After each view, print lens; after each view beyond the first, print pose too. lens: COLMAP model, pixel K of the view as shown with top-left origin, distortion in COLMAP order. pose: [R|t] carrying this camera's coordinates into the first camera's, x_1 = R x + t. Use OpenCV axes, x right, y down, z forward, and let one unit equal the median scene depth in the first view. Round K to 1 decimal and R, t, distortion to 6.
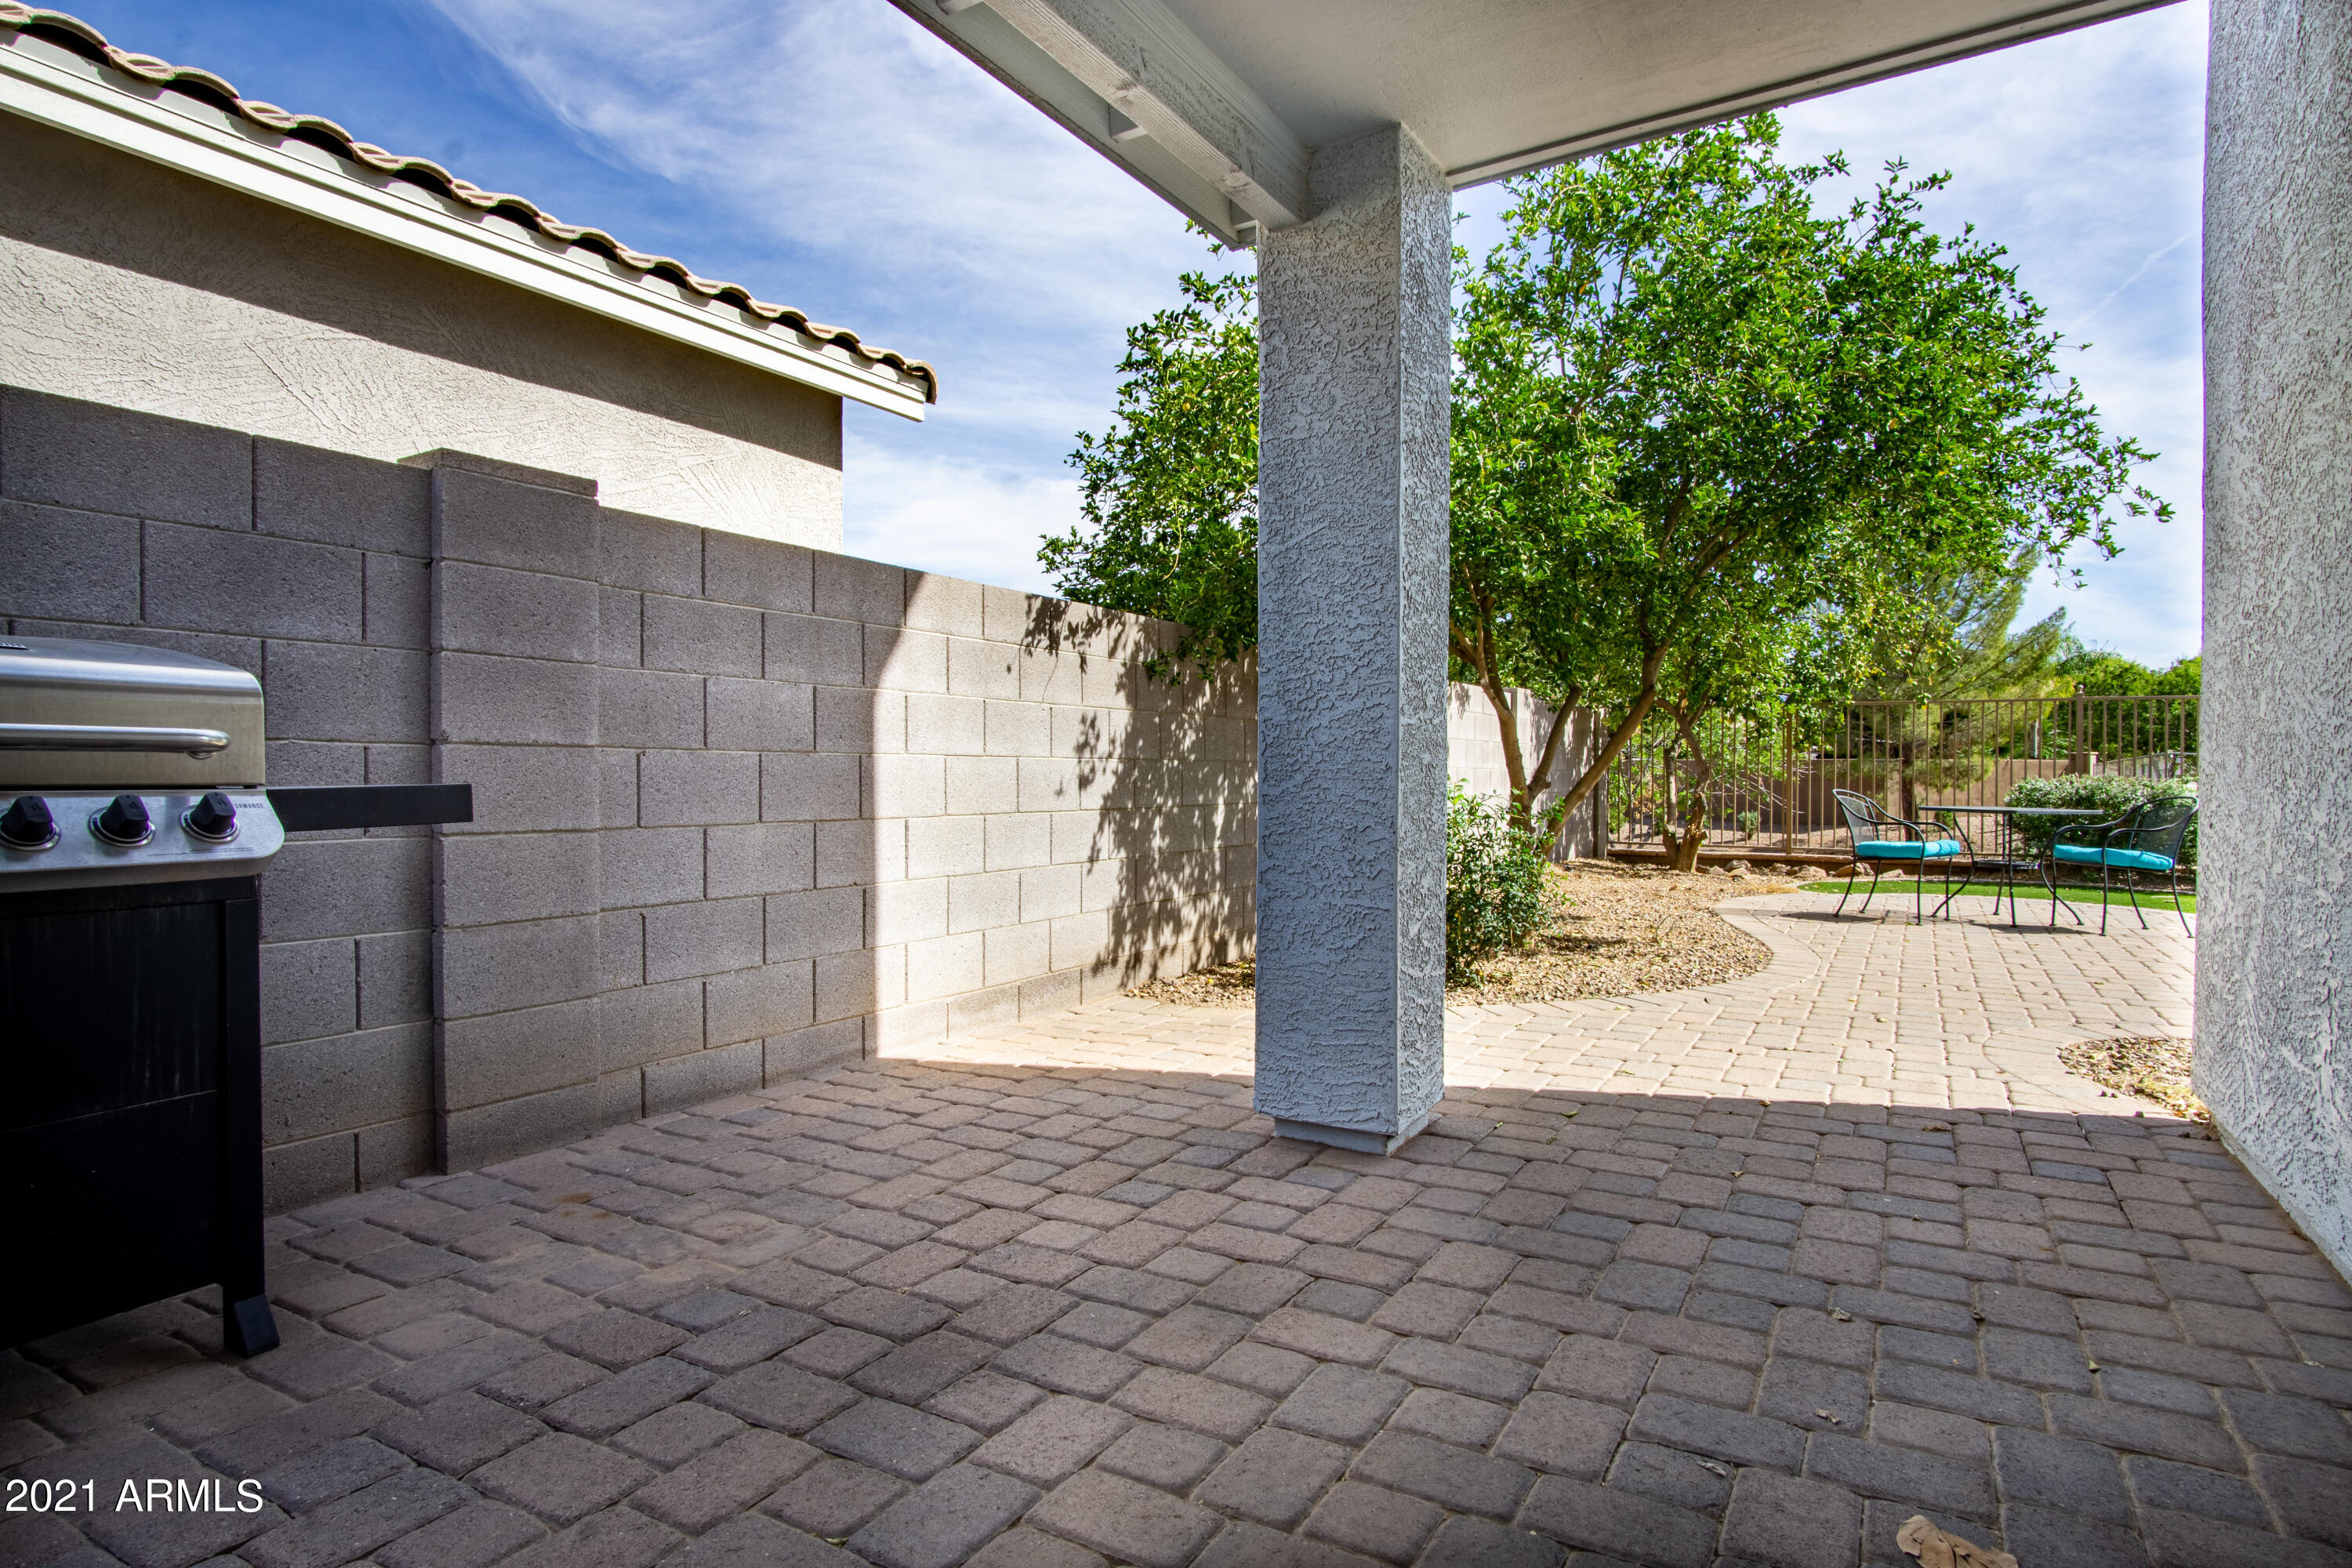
lens RADIAL K [[1271.9, 0, 1172.7], [0, 1271.9, 781.0], [0, 0, 1]] dist [-0.006041, -0.001085]
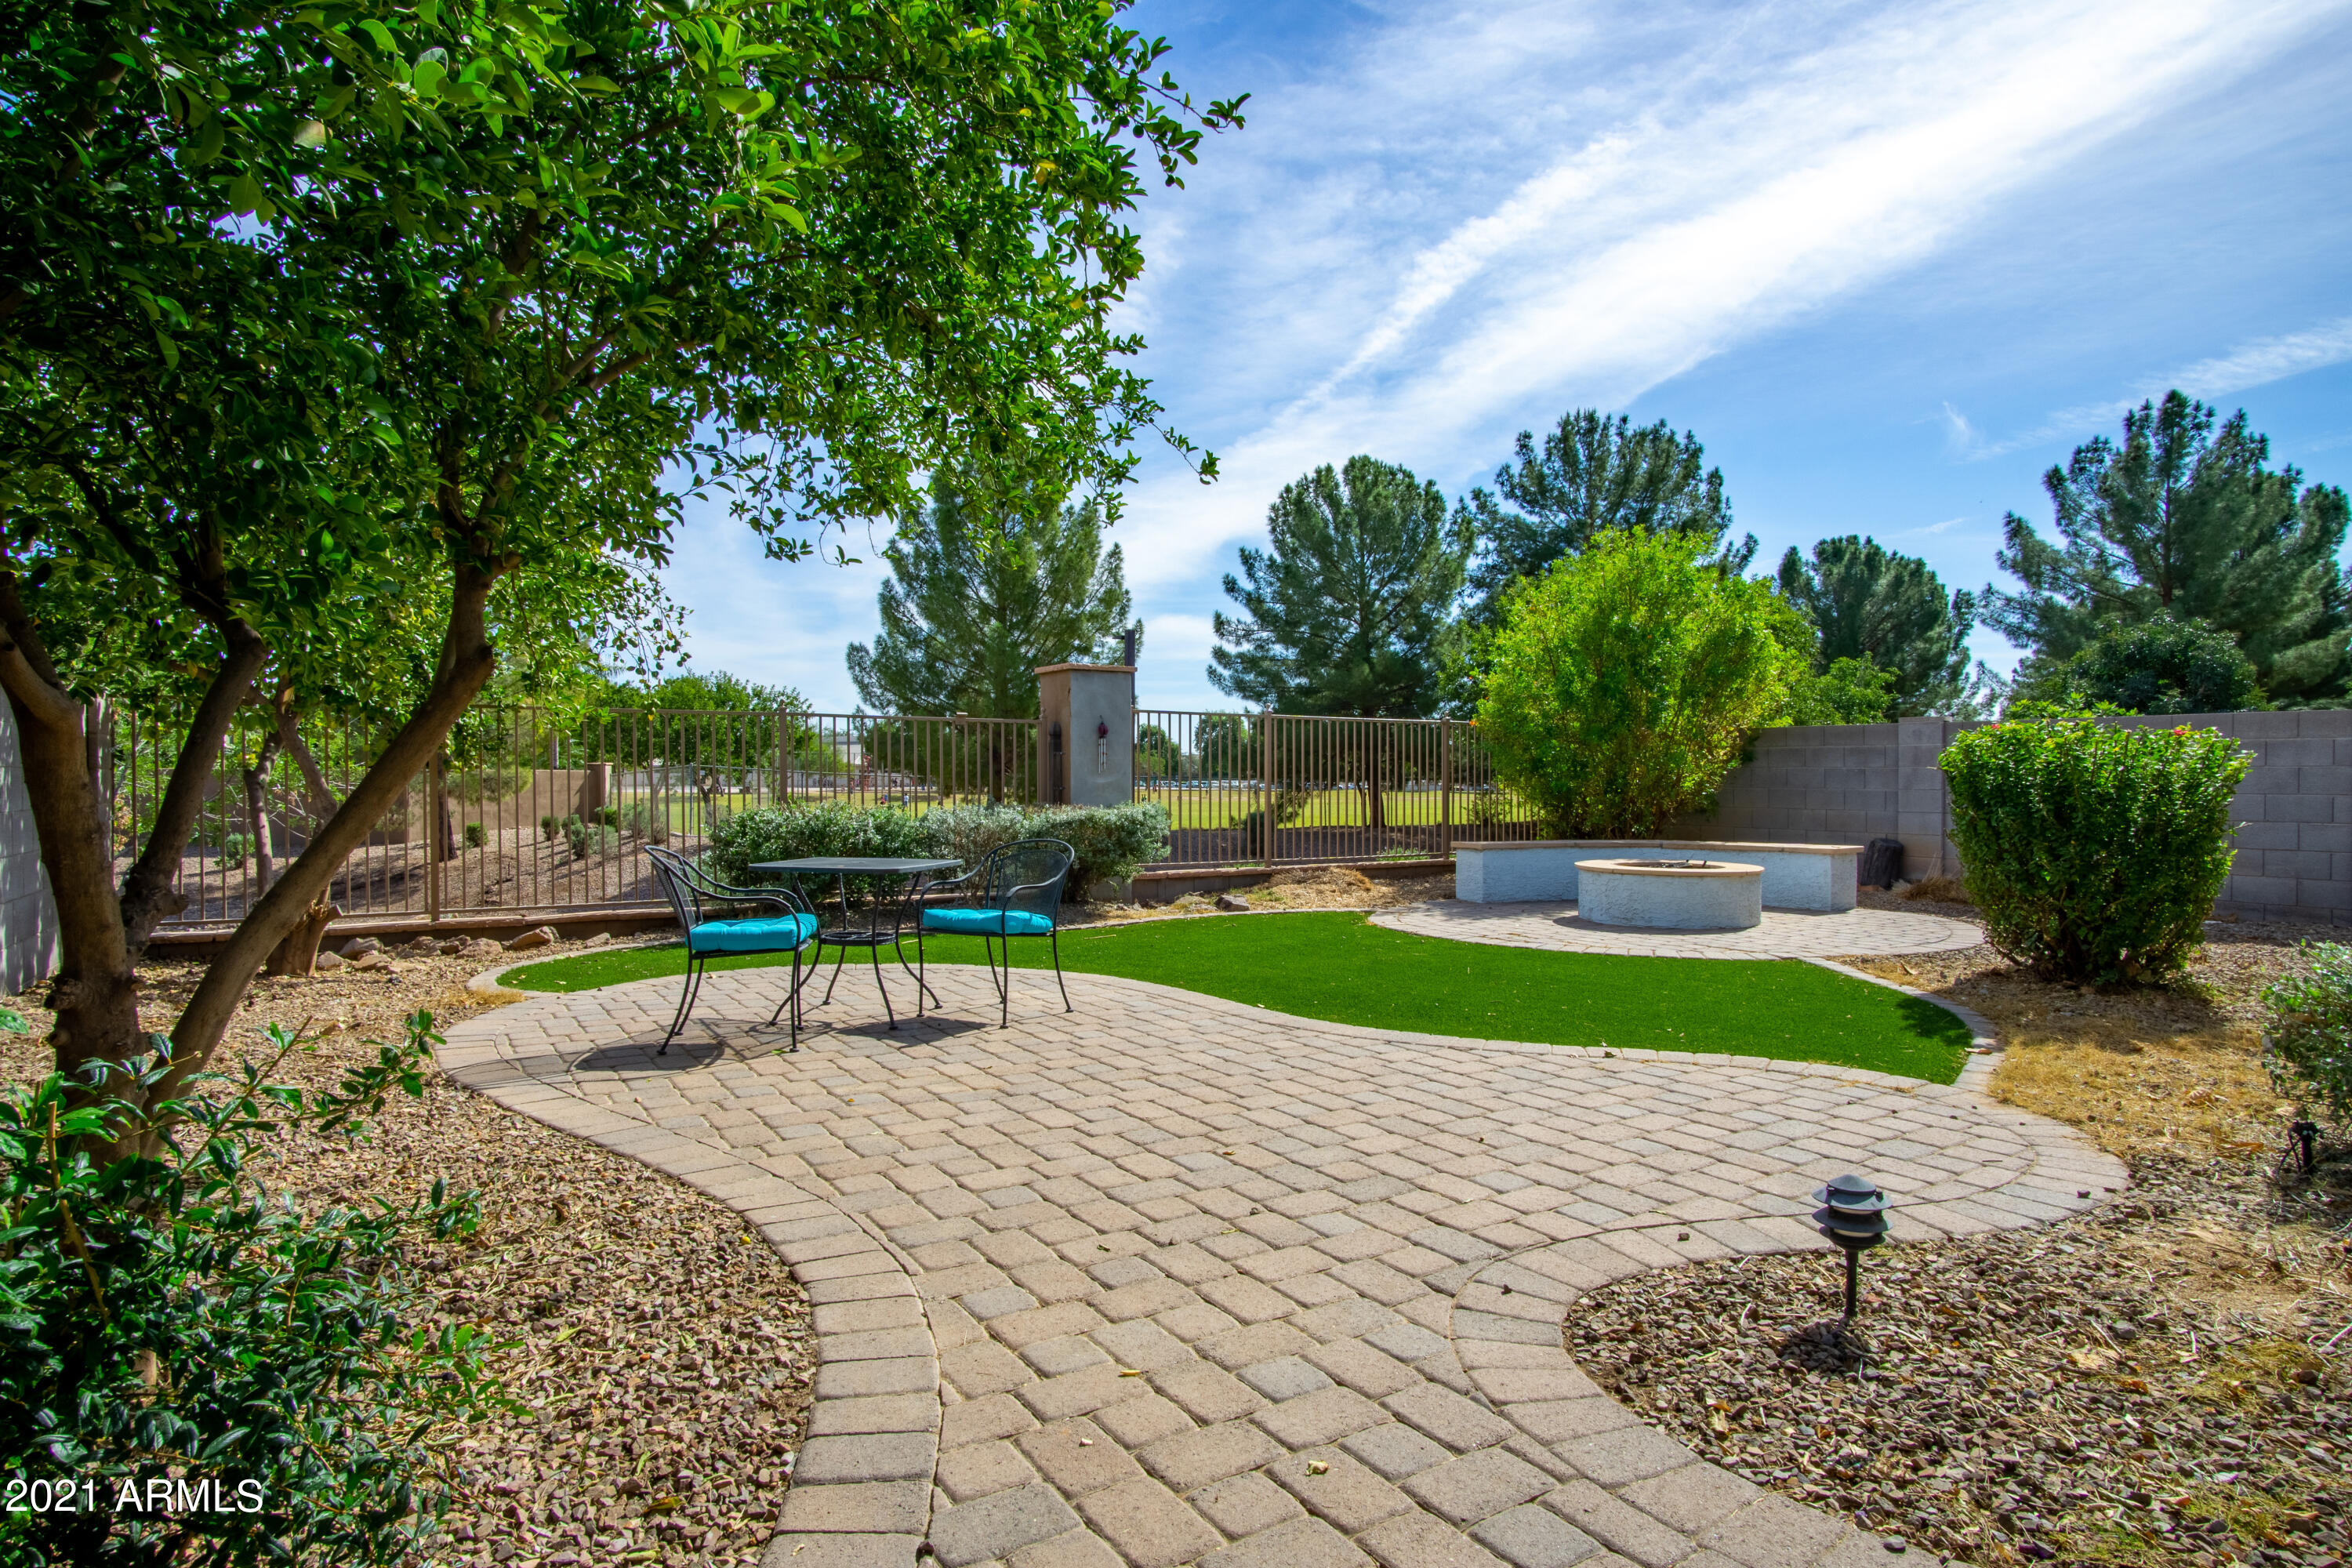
lens RADIAL K [[1271.9, 0, 1181.6], [0, 1271.9, 774.3], [0, 0, 1]] dist [-0.006041, -0.001085]
pose [[0.463485, 0.000845, 0.886104, 0.062620], [0.007433, 0.999961, -0.004841, -0.016135], [-0.886074, 0.008830, 0.463460, 0.331056]]
